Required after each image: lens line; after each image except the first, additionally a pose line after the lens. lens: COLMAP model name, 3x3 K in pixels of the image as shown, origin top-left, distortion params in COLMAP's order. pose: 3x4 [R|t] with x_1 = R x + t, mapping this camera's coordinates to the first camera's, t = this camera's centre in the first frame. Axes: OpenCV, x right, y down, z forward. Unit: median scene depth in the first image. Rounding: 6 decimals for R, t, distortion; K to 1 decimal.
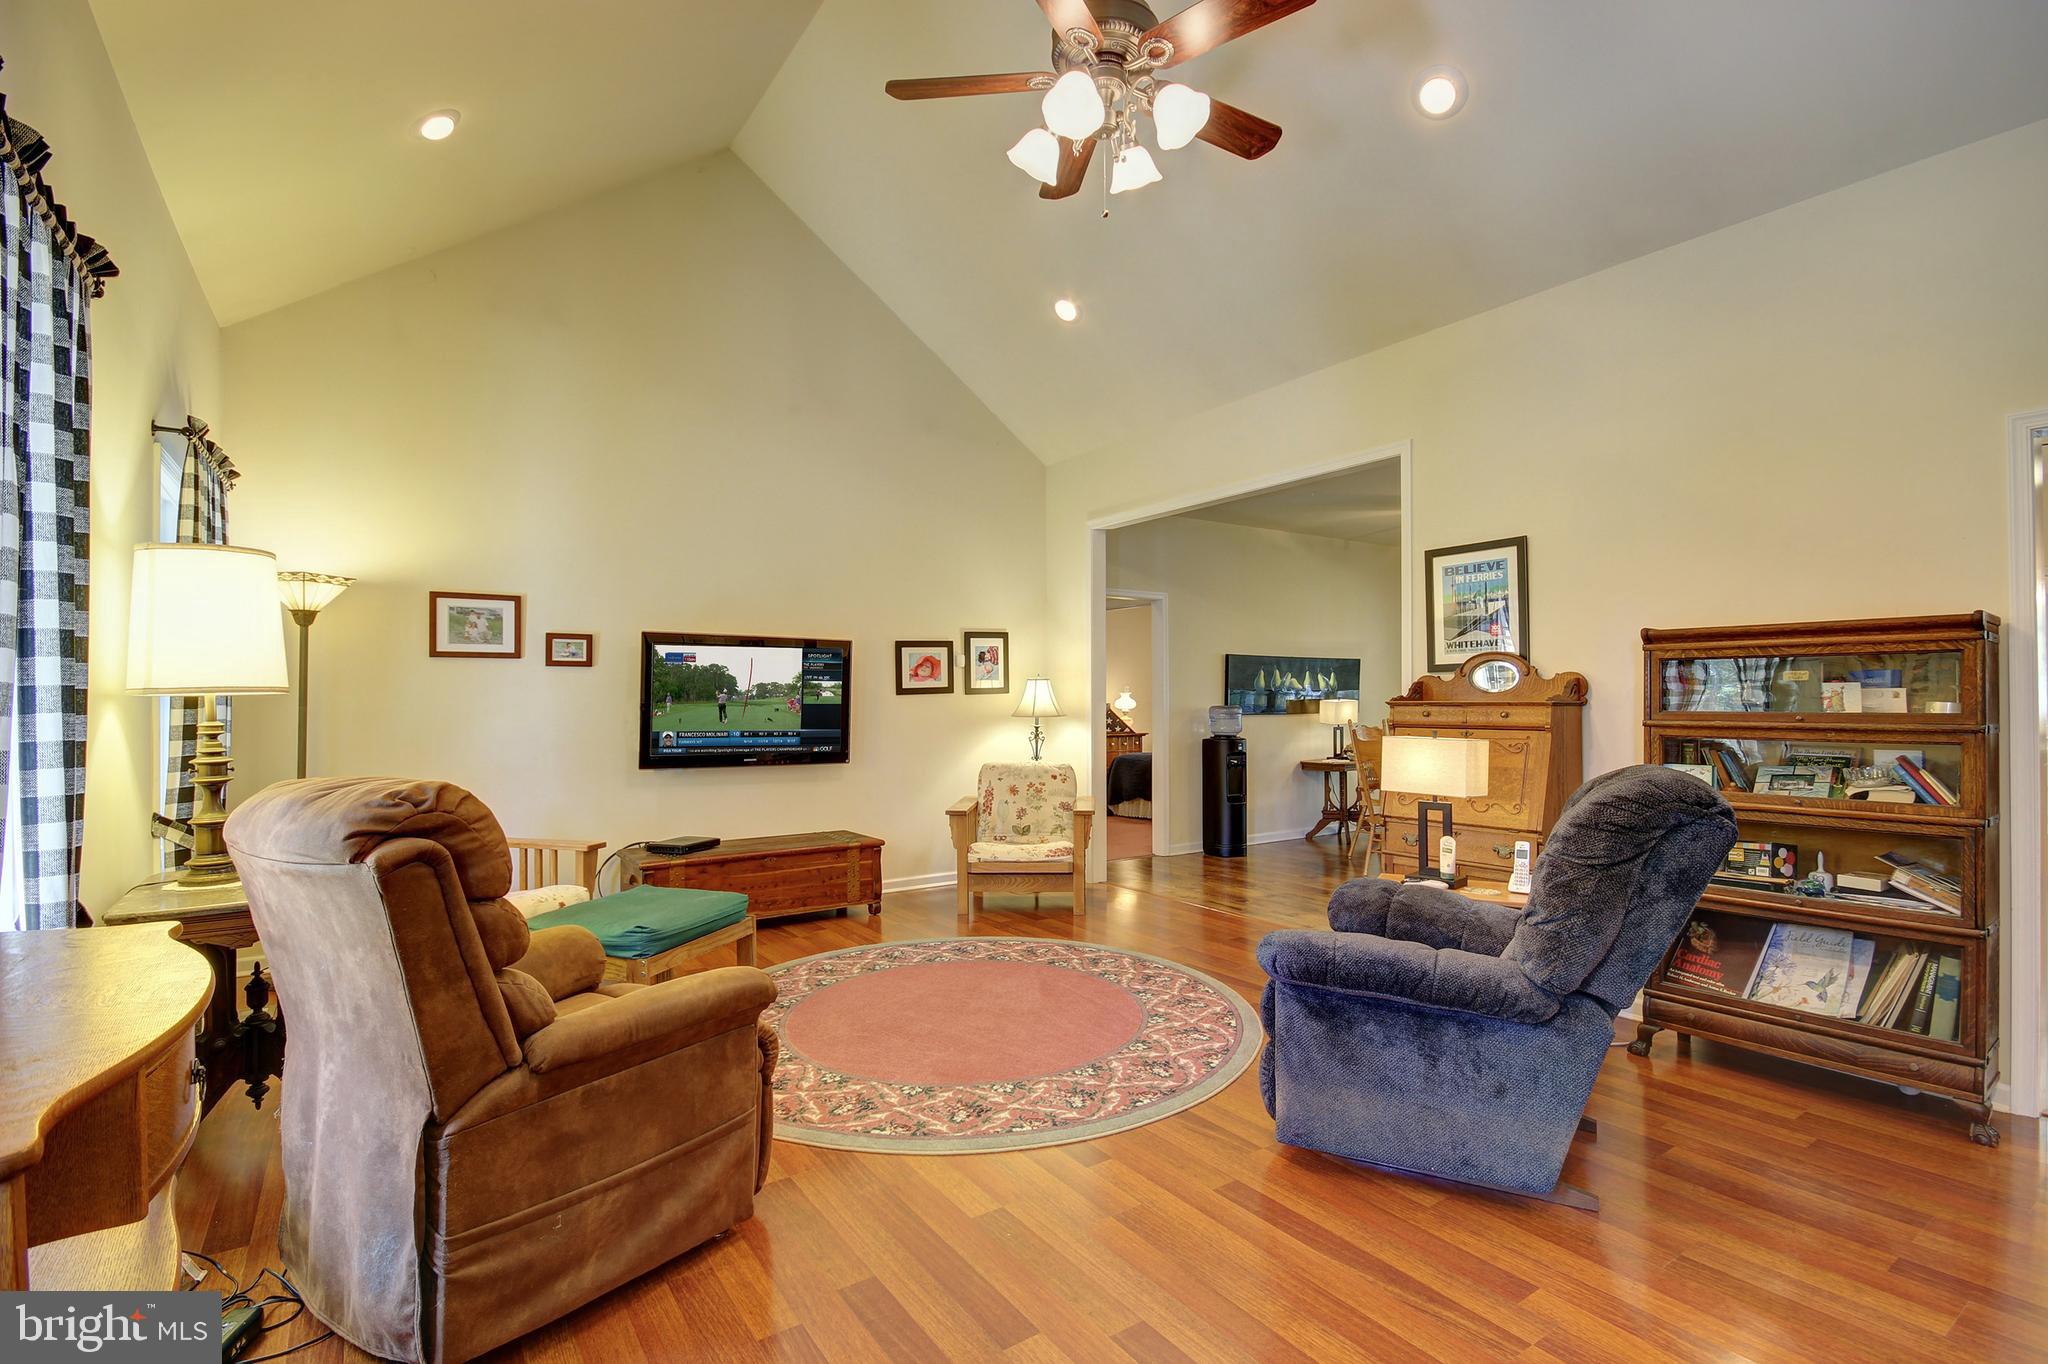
lens RADIAL K [[946.1, 0, 1031.8], [0, 946.1, 689.8], [0, 0, 1]] dist [-0.001371, -0.000282]
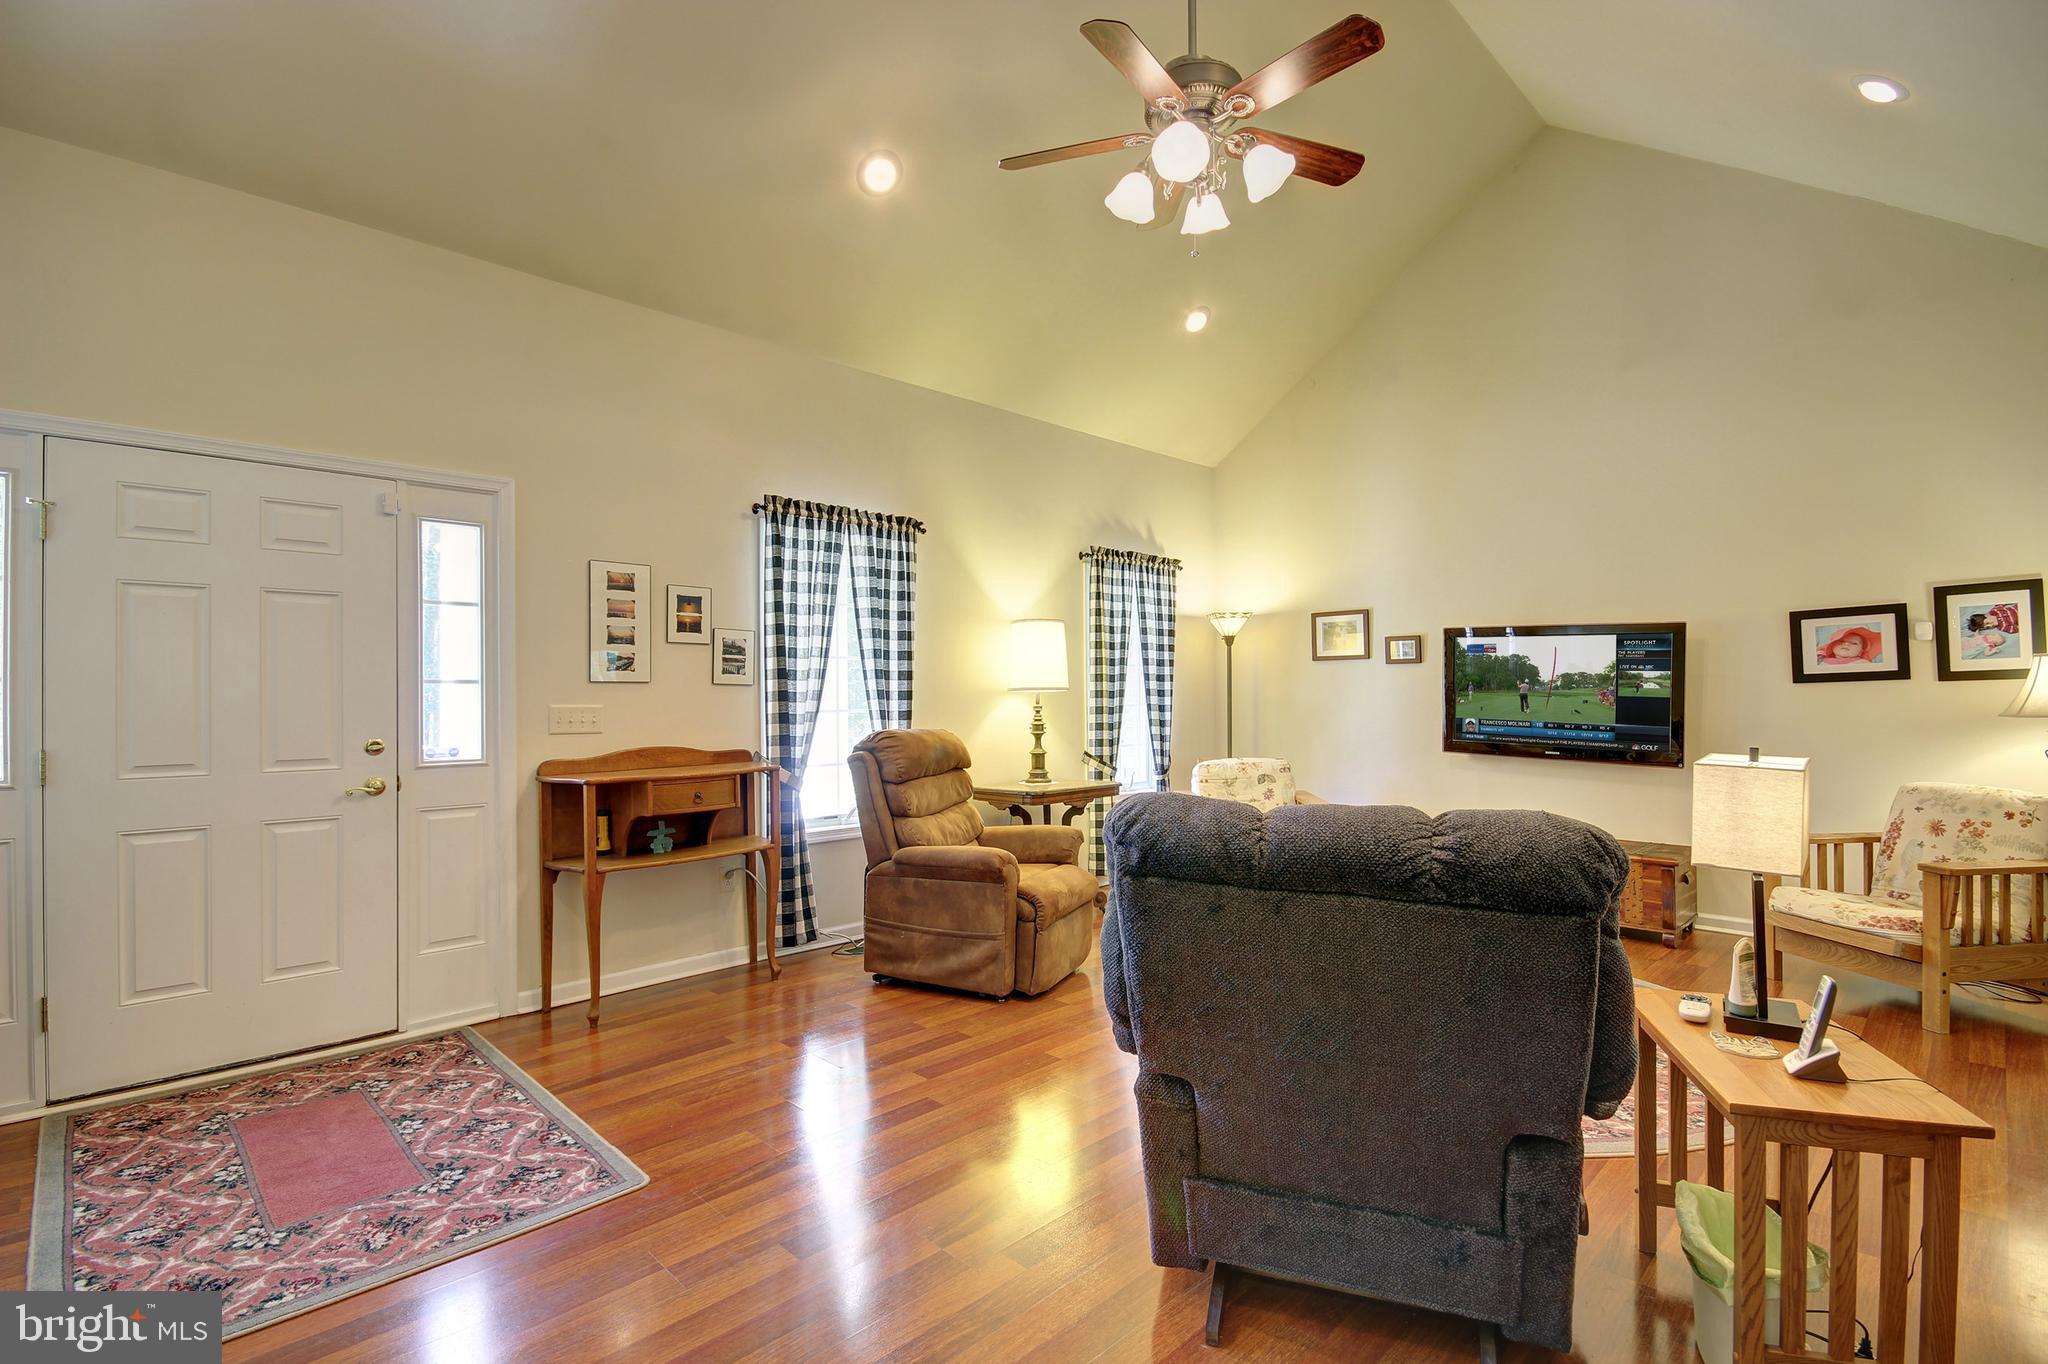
lens RADIAL K [[946.1, 0, 1025.3], [0, 946.1, 691.1], [0, 0, 1]] dist [-0.001371, -0.000282]
pose [[0.185866, -0.001098, -0.982574, 0.541282], [0.015955, 0.999871, 0.001901, 0.000551], [0.982446, -0.016030, 0.185860, 0.281351]]
